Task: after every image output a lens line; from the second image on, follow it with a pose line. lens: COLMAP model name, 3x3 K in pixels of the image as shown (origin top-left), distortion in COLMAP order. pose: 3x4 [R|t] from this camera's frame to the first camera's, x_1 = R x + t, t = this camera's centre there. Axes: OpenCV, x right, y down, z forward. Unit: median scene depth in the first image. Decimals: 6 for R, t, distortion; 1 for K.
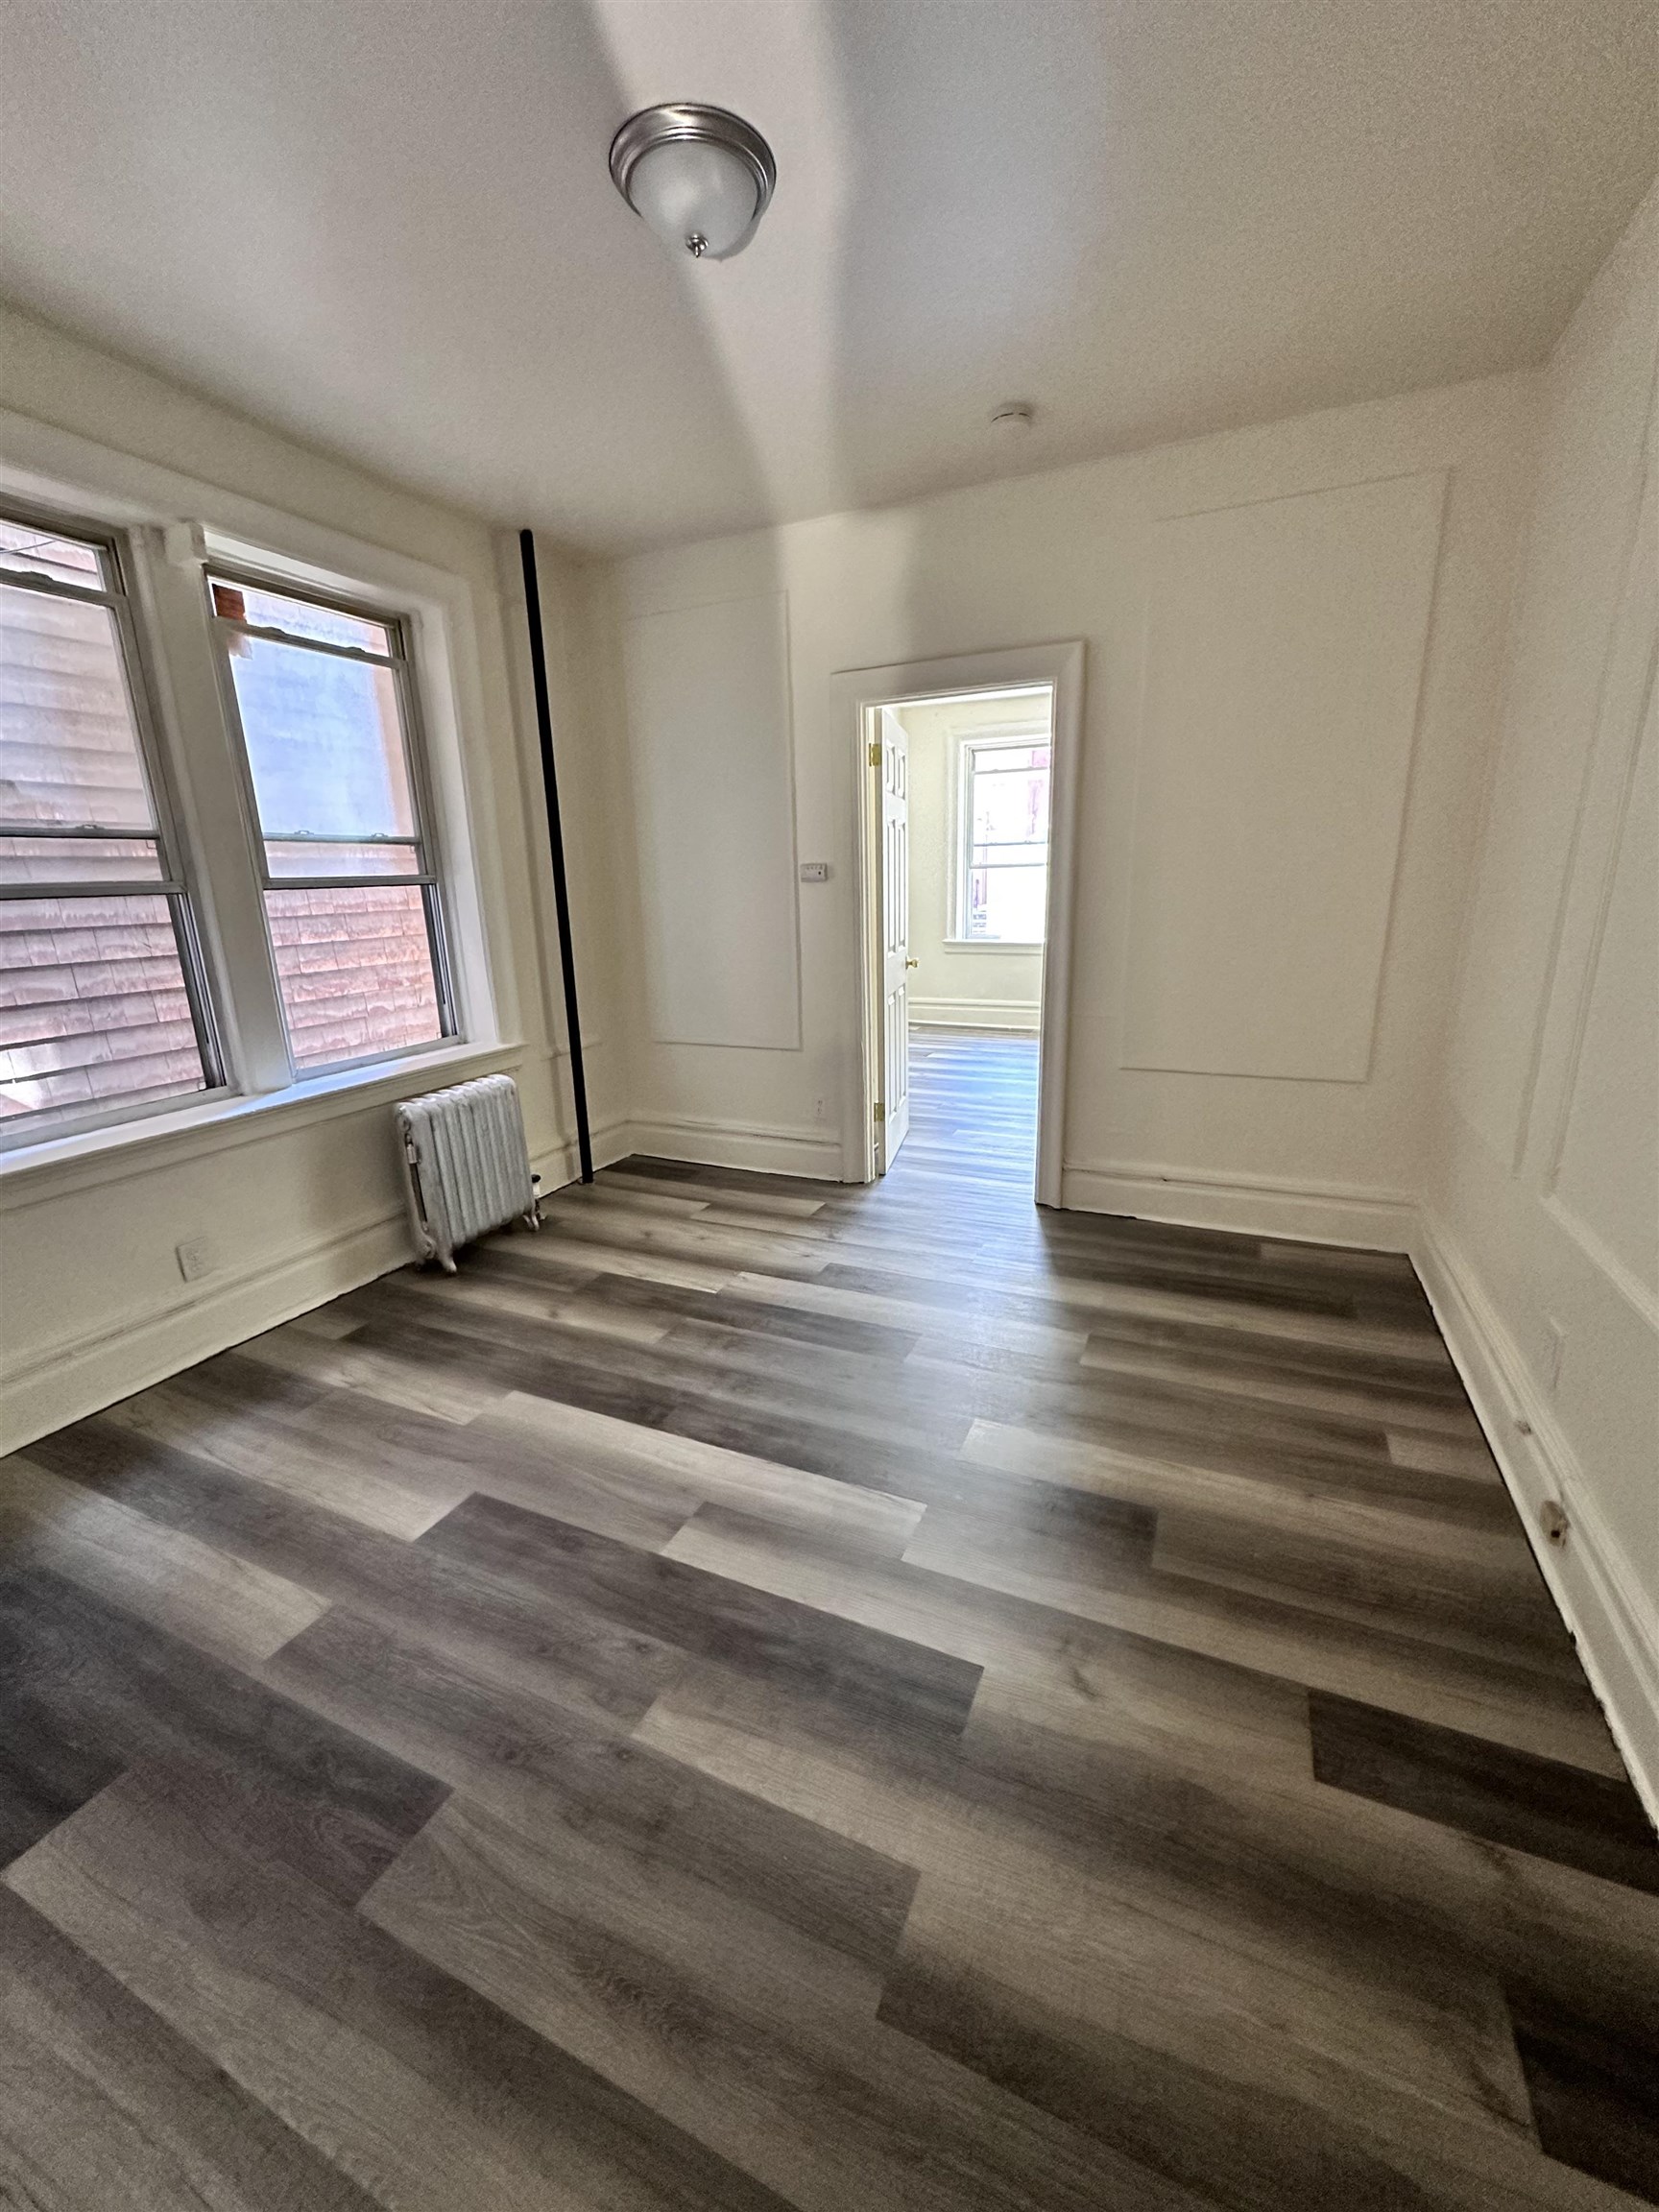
lens RADIAL K [[875.2, 0, 829.5], [0, 875.2, 1106.0], [0, 0, 1]] dist [0.000574, -0.000009]
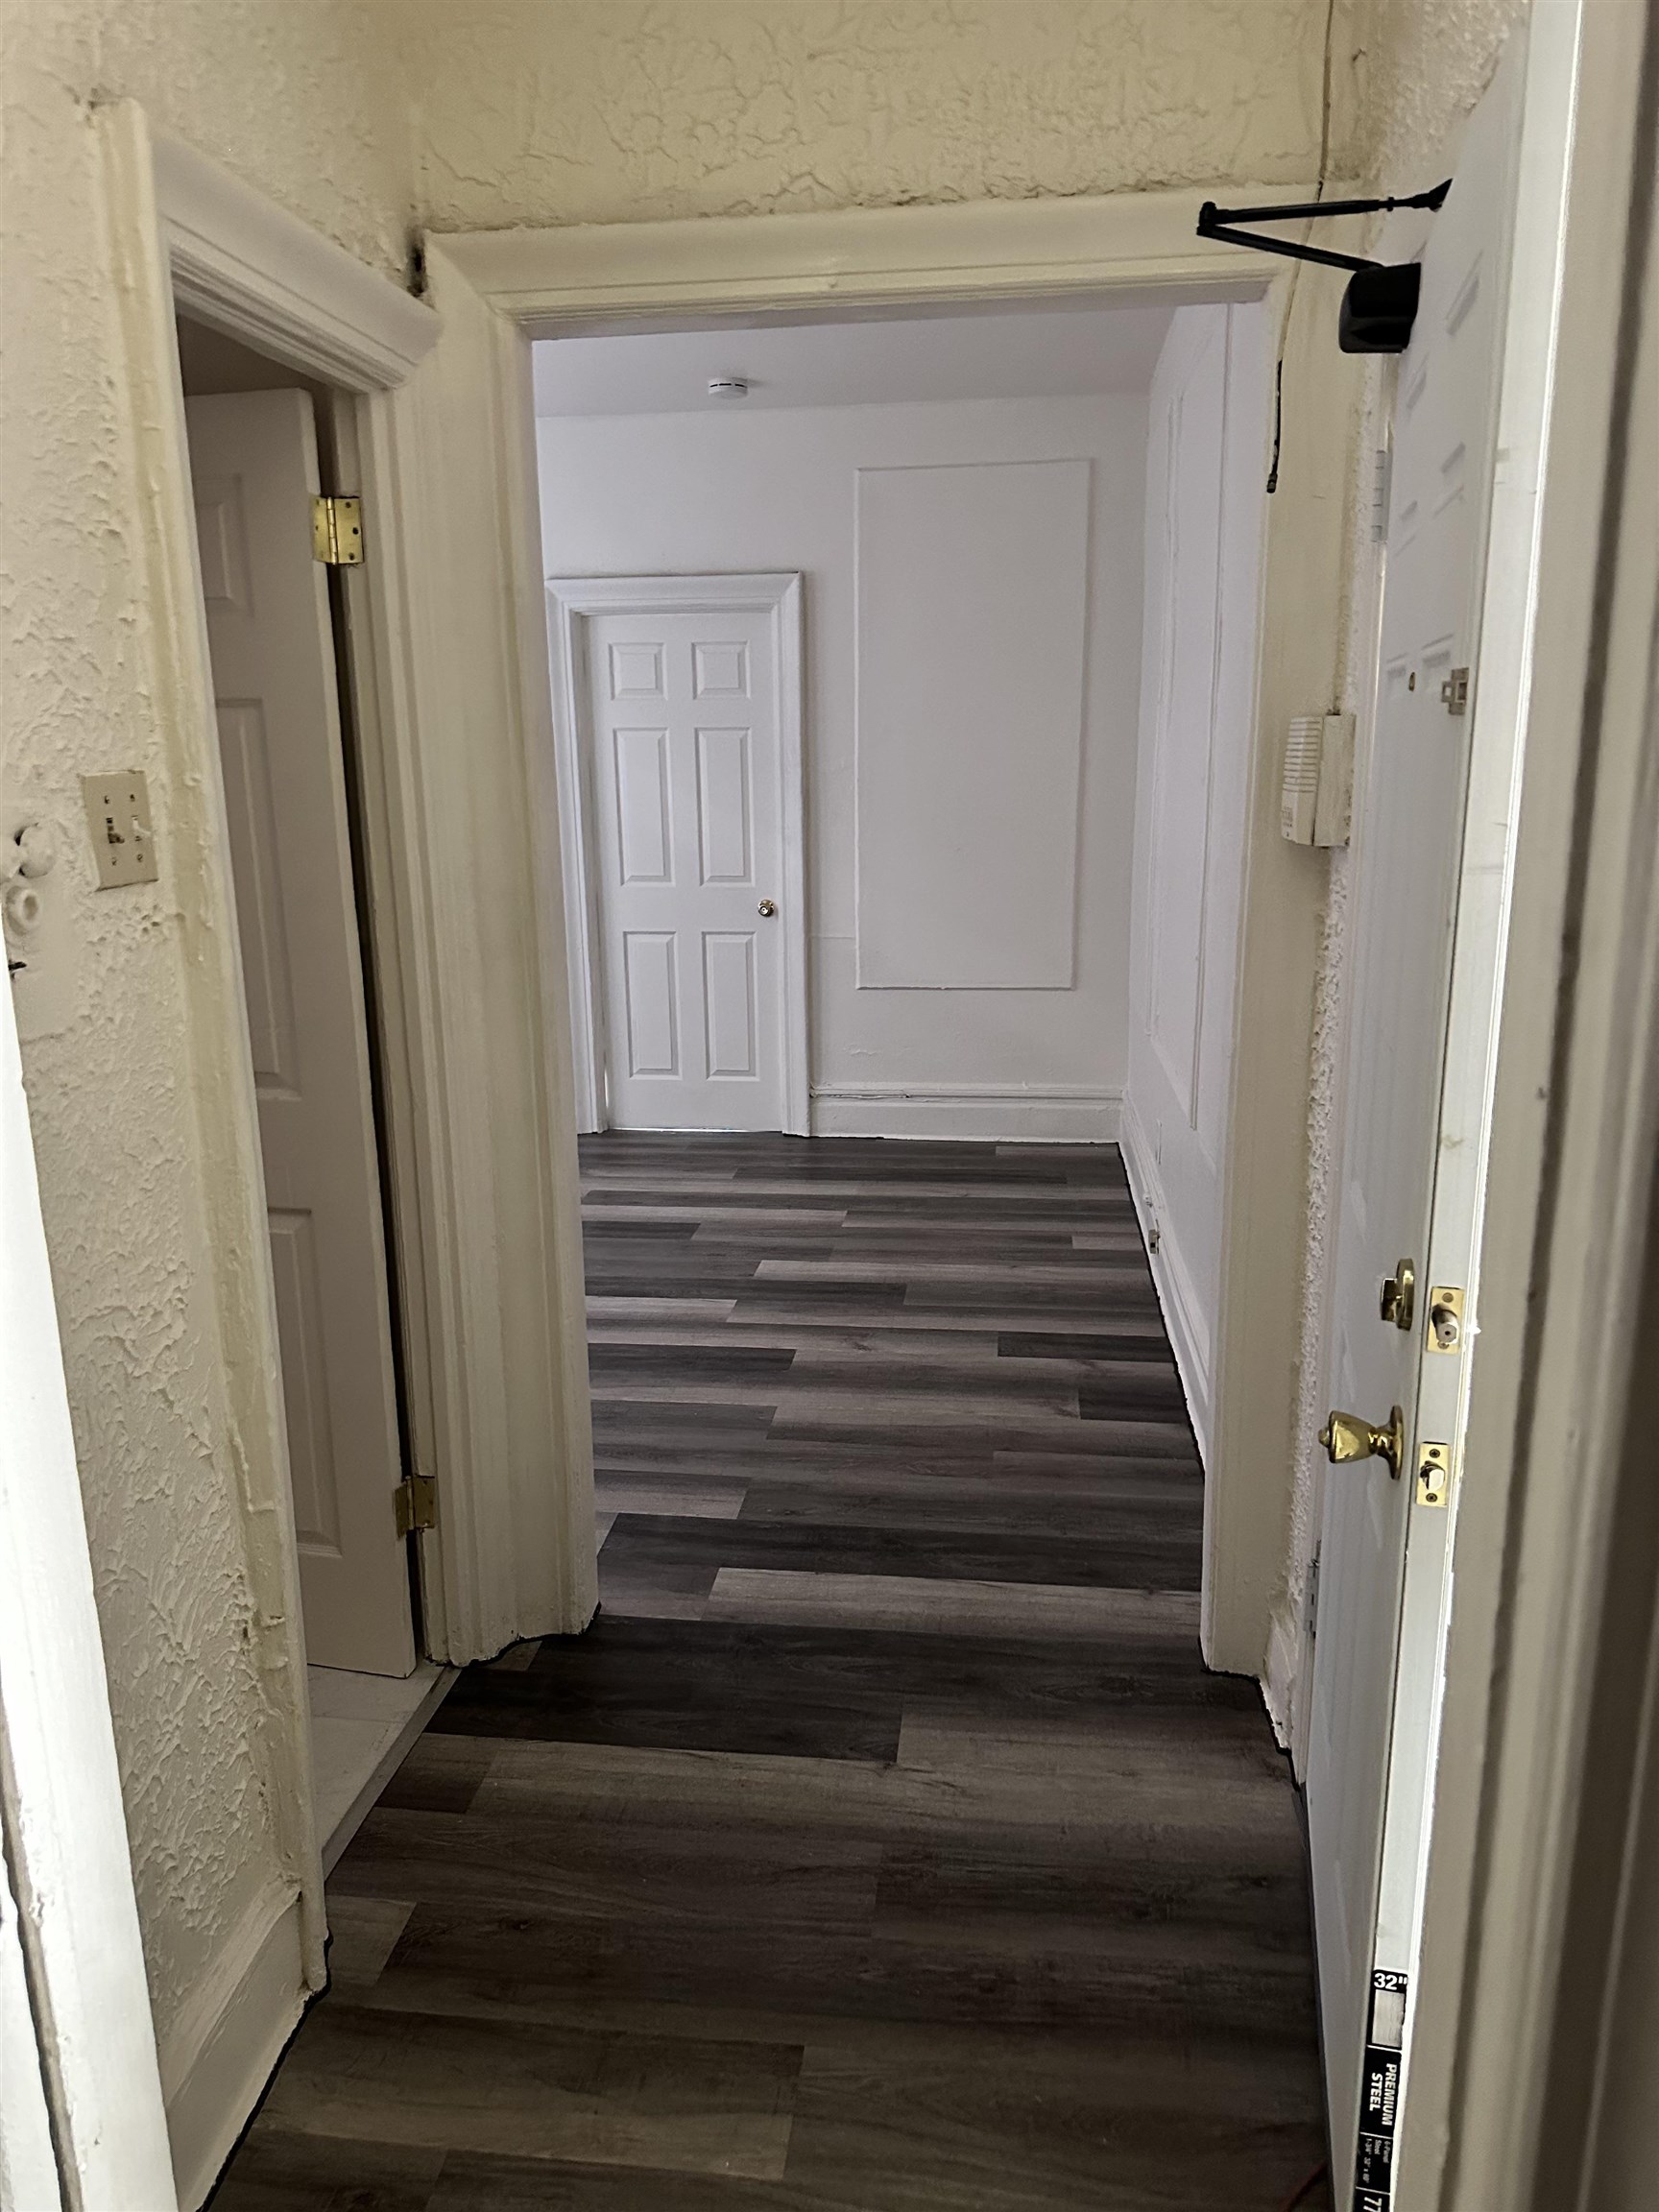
lens RADIAL K [[1497.1, 0, 829.5], [0, 1497.1, 1106.0], [0, 0, 1]] dist [0.003176, 0.000321]
pose [[0.953203, -0.049408, 0.298268, -0.366751], [0.060946, 0.997705, -0.029501, 0.234655], [-0.296126, 0.046298, 0.954026, -1.047479]]
